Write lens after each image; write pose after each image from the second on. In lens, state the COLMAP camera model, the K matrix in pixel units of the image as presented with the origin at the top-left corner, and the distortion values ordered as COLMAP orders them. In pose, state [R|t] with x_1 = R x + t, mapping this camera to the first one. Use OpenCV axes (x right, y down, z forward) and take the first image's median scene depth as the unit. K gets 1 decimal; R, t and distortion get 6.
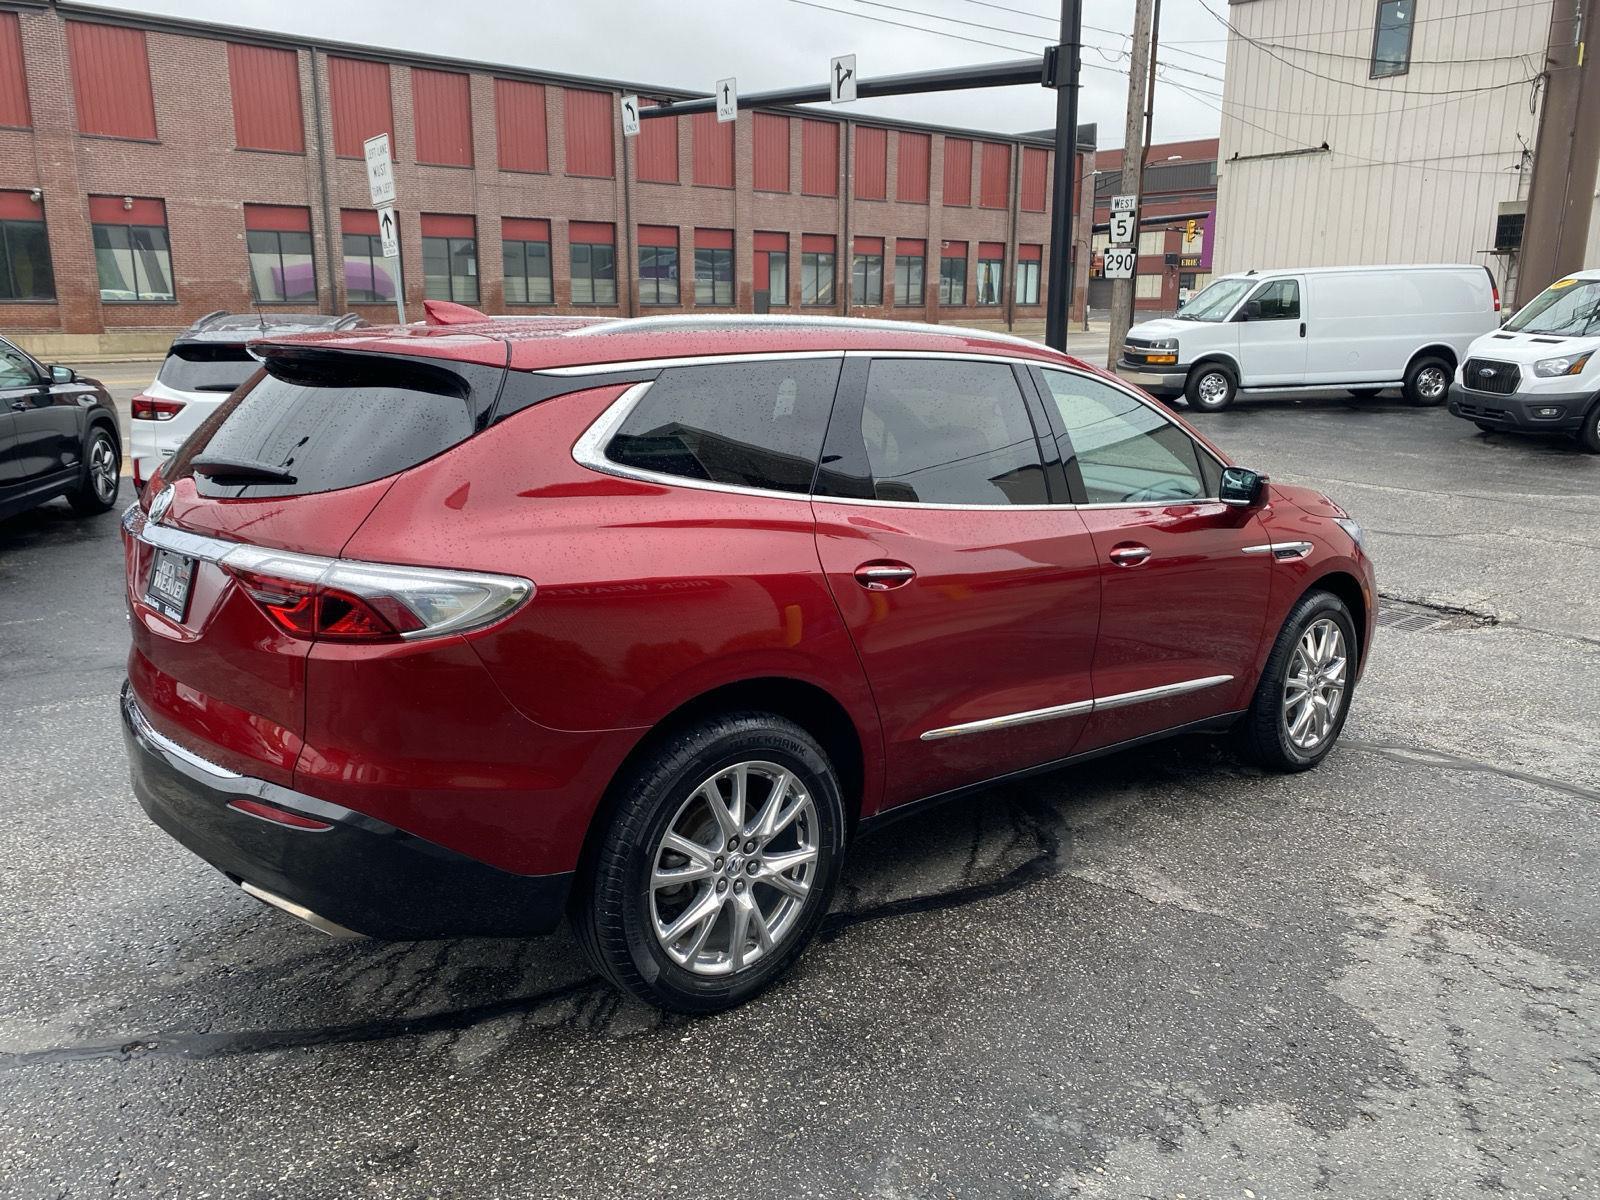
lens RADIAL K [[1217.2, 0, 808.7], [0, 1217.2, 594.7], [0, 0, 1]] dist [0.021722, -0.013636]
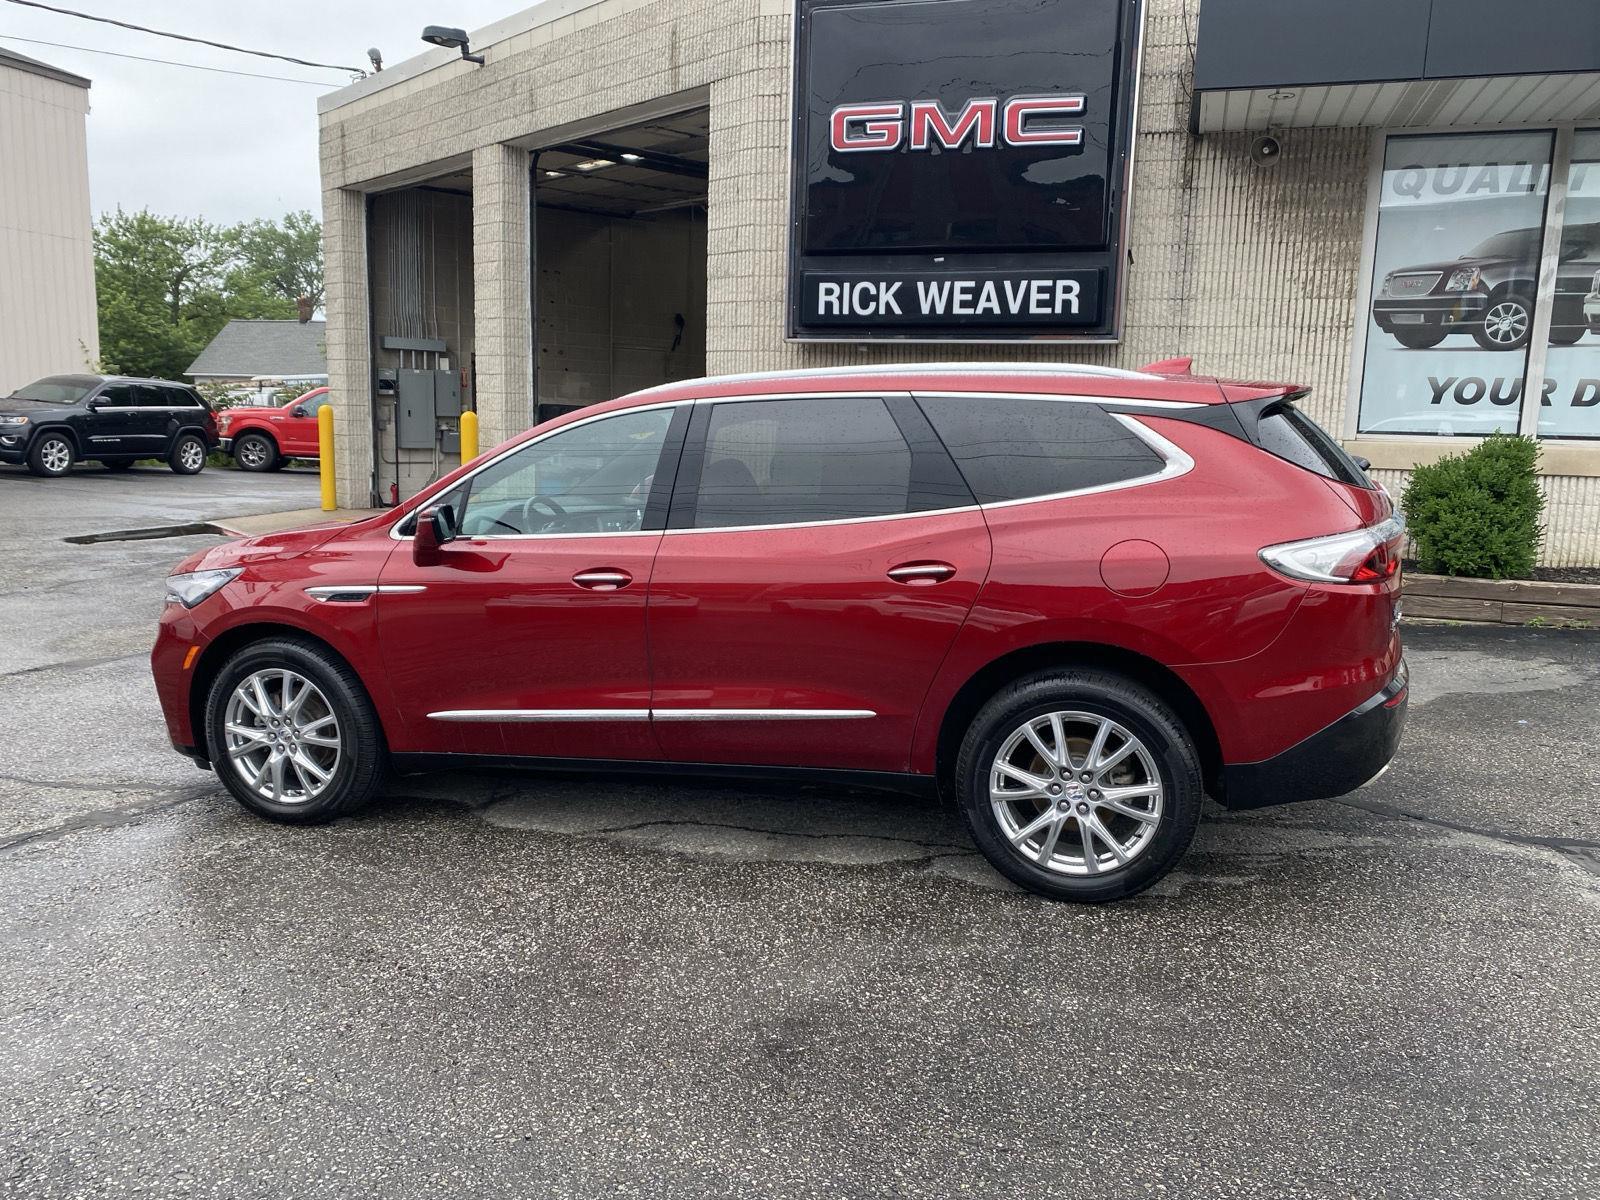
lens RADIAL K [[1217.2, 0, 796.5], [0, 1217.2, 606.6], [0, 0, 1]] dist [0.021722, -0.013636]
pose [[-0.520848, -0.152038, 0.840001, -0.791194], [0.170338, 0.945712, 0.276791, -0.266960], [-0.836482, 0.287250, -0.466675, 1.294174]]
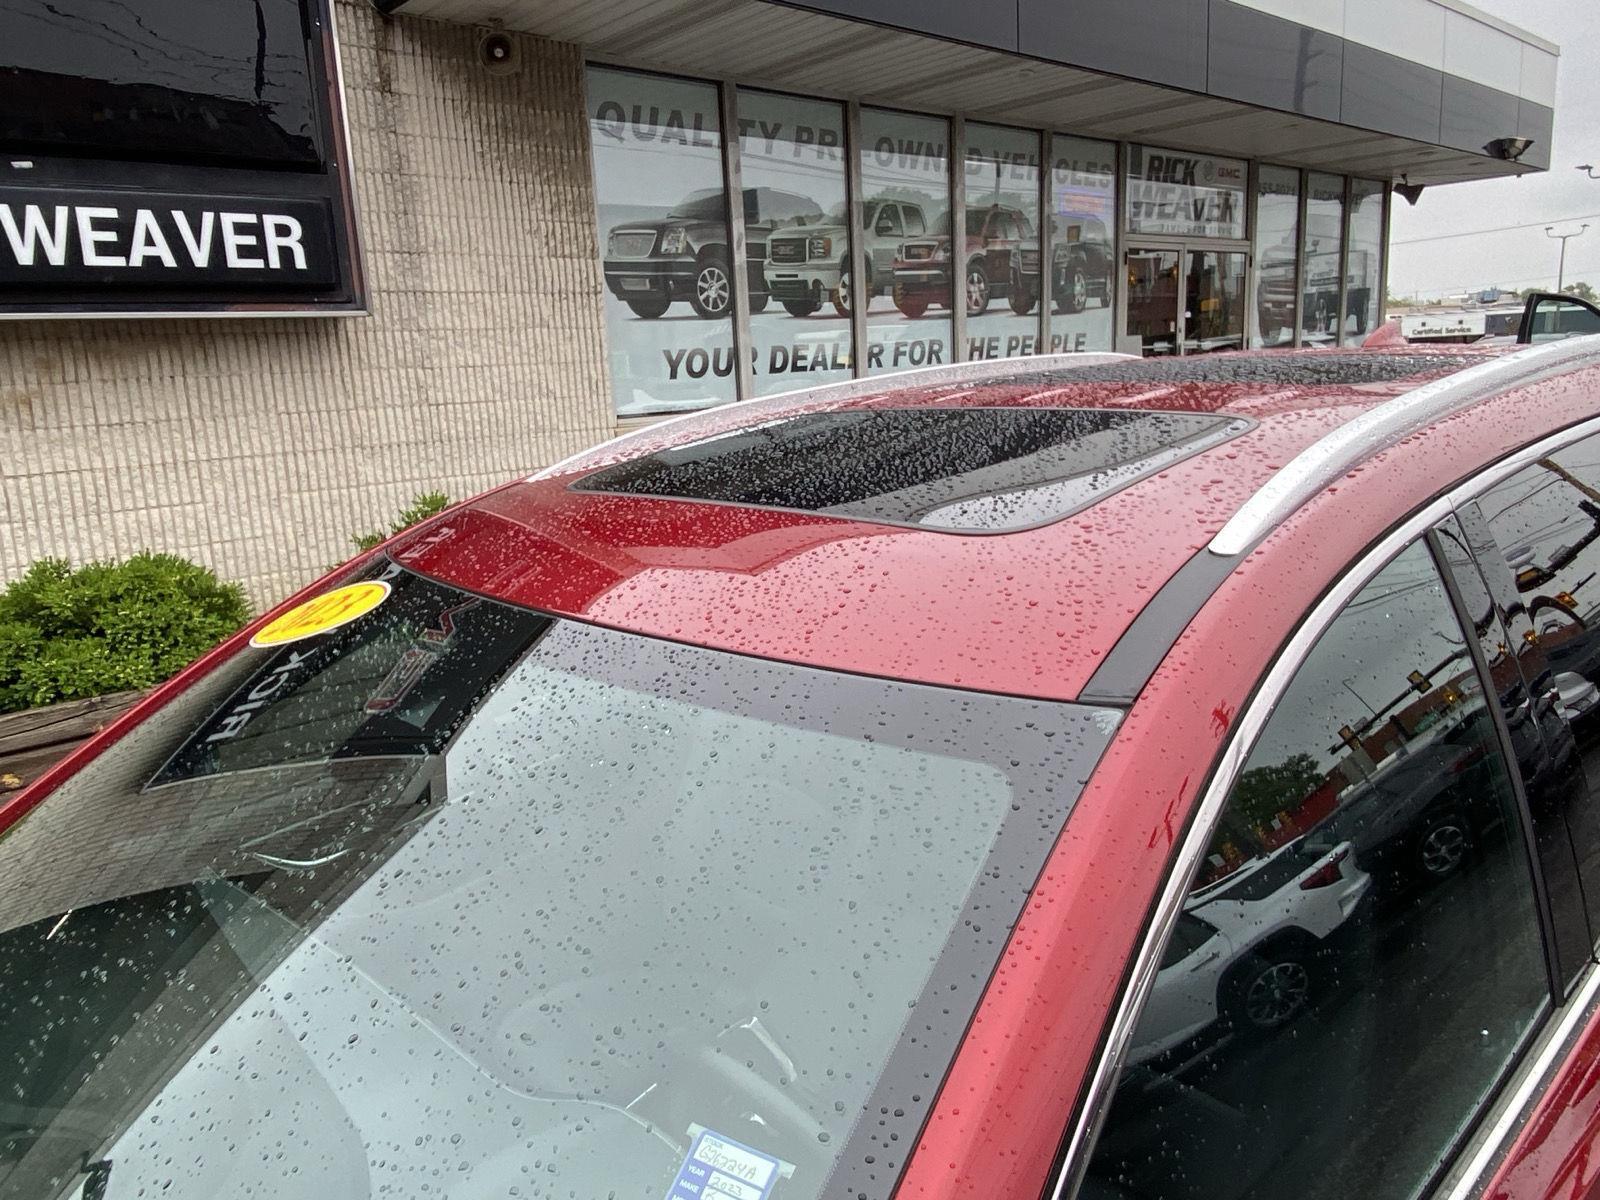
lens RADIAL K [[1157.5, 0, 784.0], [0, 1157.5, 602.3], [0, 0, 1]] dist [0.076399, -0.089258]
pose [[-0.998609, 0.051982, -0.008873, 0.096226], [0.043435, 0.906211, 0.420589, -0.268105], [0.029904, 0.419619, -0.907208, 1.140986]]
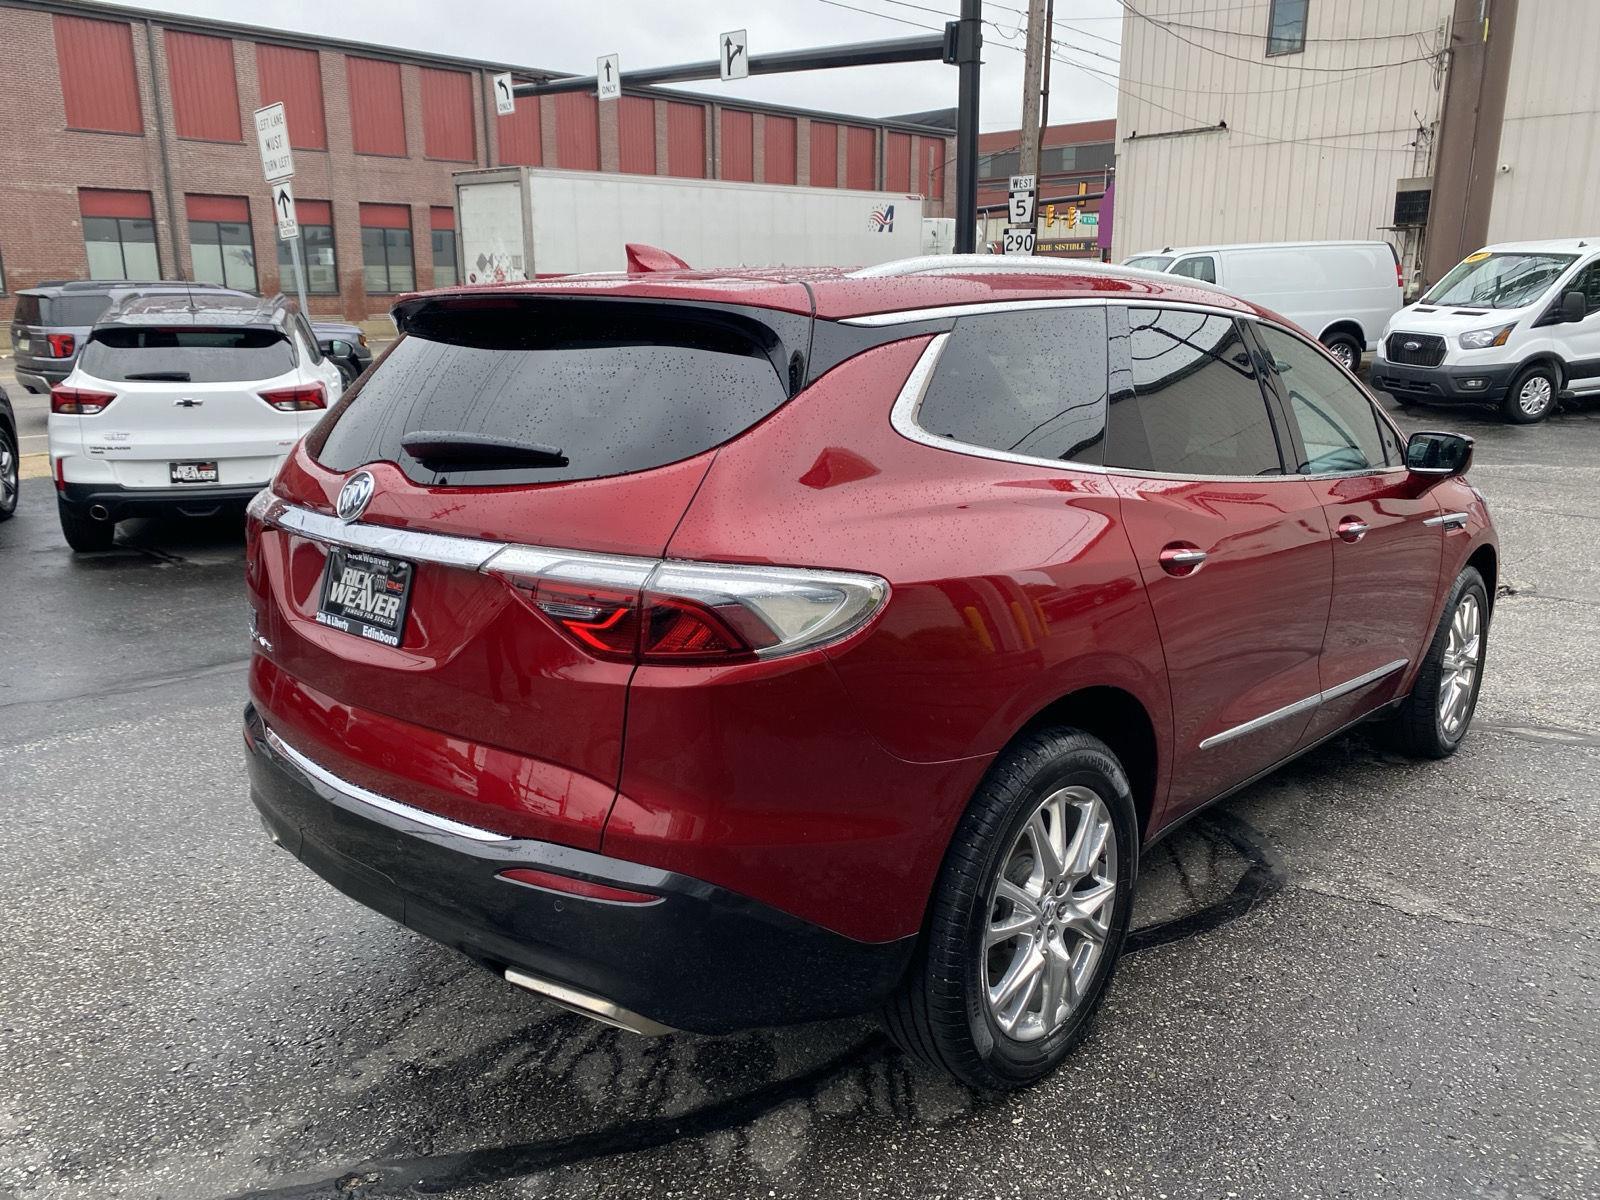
lens RADIAL K [[1217.2, 0, 778.6], [0, 1217.2, 608.9], [0, 0, 1]] dist [0.021722, -0.013636]
pose [[0.995325, -0.033810, 0.090470, -0.182547], [0.032085, 0.999276, 0.020462, -0.005091], [-0.091096, -0.017463, 0.995689, 0.104165]]
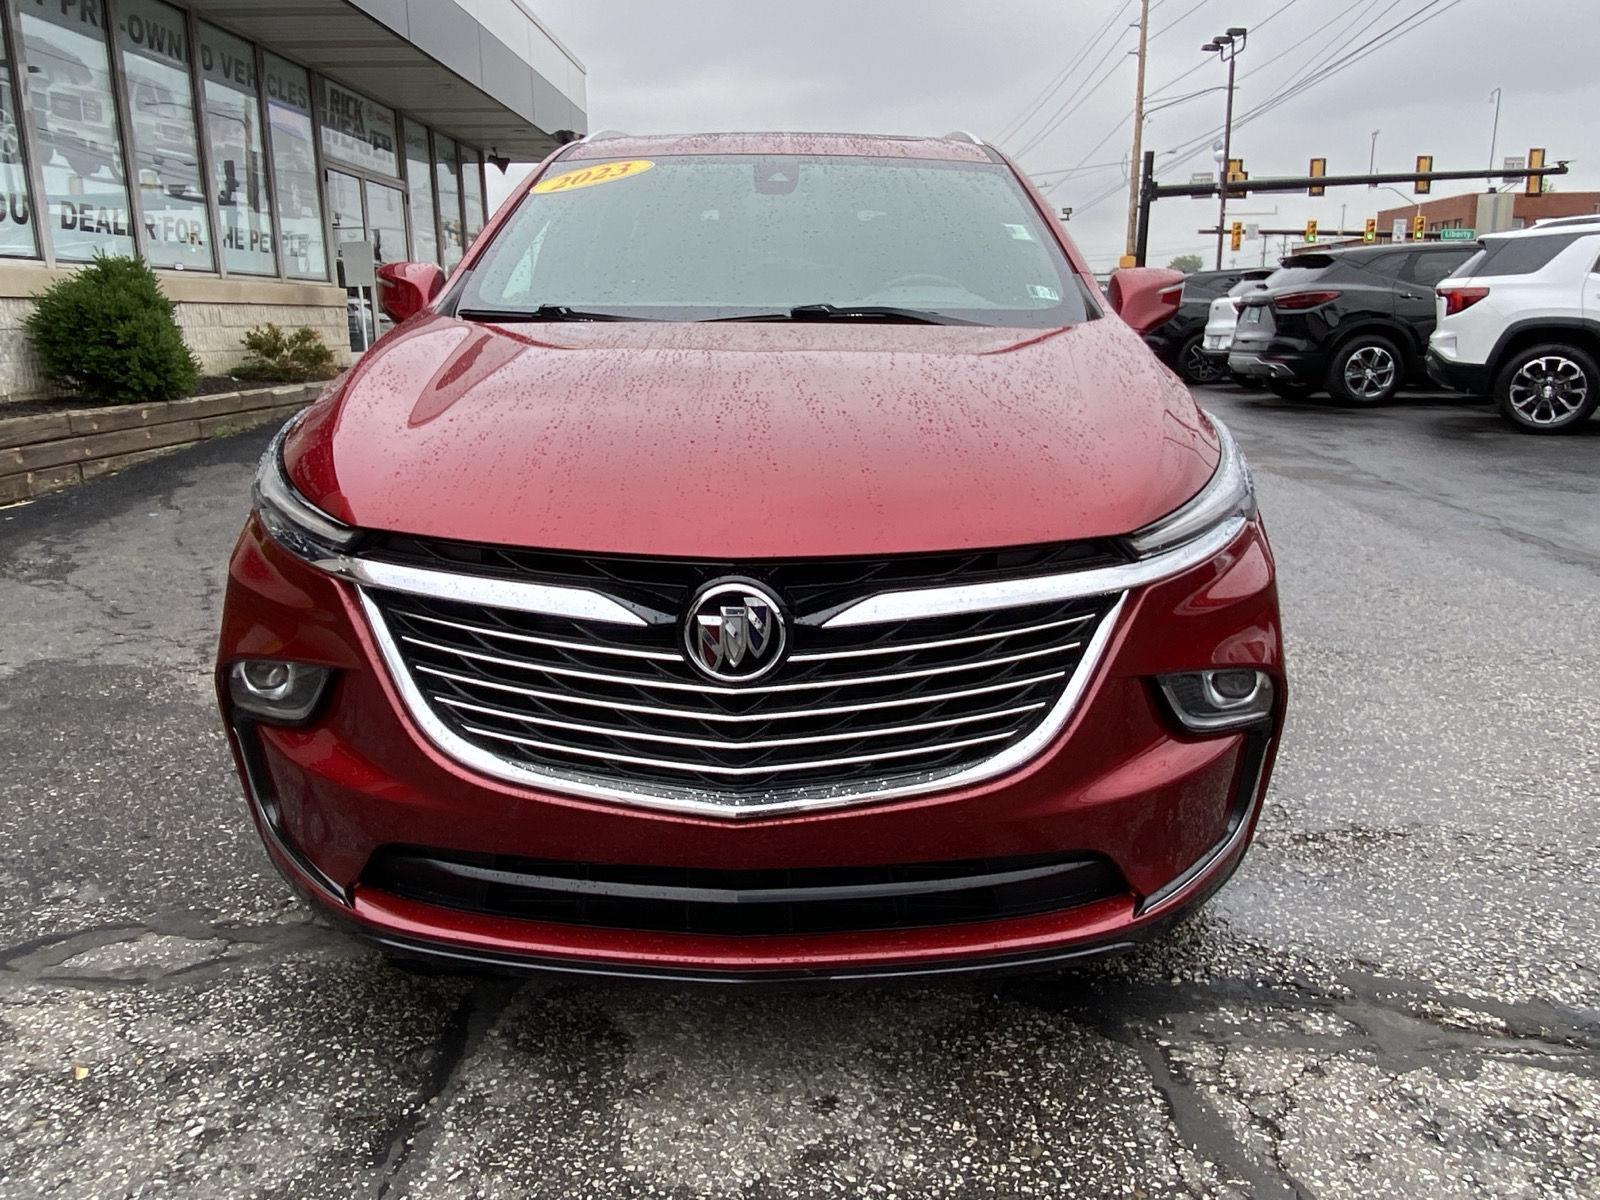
lens RADIAL K [[1157.5, 0, 803.0], [0, 1157.5, 591.1], [0, 0, 1]] dist [0.076399, -0.089258]
pose [[-0.674601, 0.171793, -0.717914, 0.620621], [-0.162304, 0.914225, 0.371282, -0.187562], [0.720119, 0.366988, -0.588854, 1.380329]]
